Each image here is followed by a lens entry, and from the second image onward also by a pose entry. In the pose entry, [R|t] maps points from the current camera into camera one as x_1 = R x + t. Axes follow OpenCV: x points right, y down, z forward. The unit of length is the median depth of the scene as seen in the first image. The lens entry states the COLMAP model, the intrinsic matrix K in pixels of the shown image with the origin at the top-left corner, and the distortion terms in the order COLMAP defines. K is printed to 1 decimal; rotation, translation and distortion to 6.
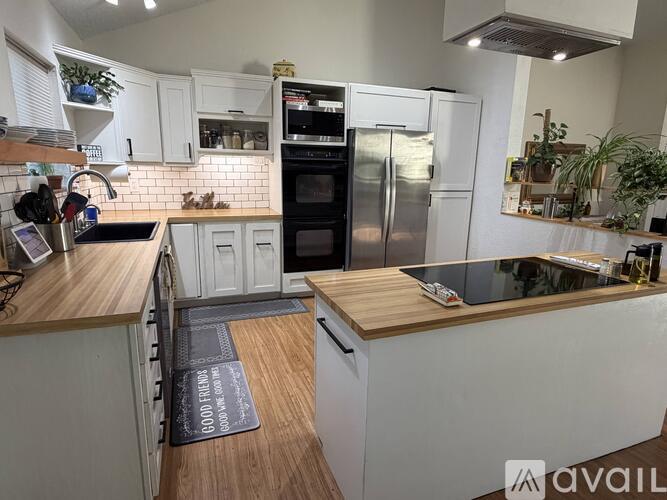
lens RADIAL K [[380.8, 0, 332.1], [0, 380.8, 249.2], [0, 0, 1]] dist [0.004913, 0.001498]
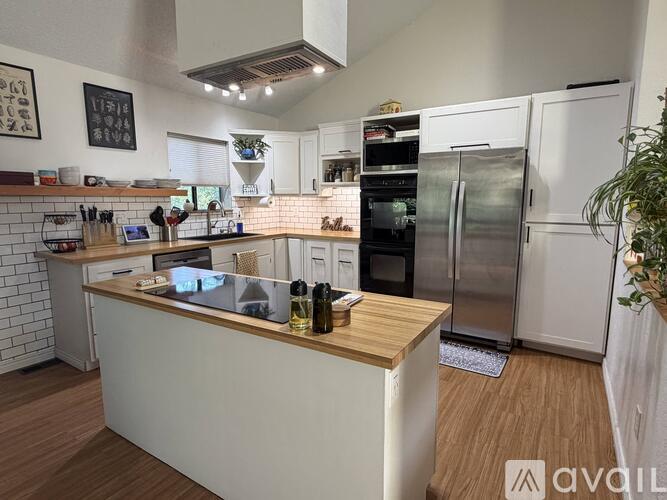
lens RADIAL K [[380.8, 0, 331.1], [0, 380.8, 251.9], [0, 0, 1]] dist [0.004913, 0.001498]
pose [[0.602977, 0.095423, -0.792031, 0.706104], [-0.153375, 0.988165, 0.002287, -0.039702], [0.782876, 0.120099, 0.610476, 0.259379]]
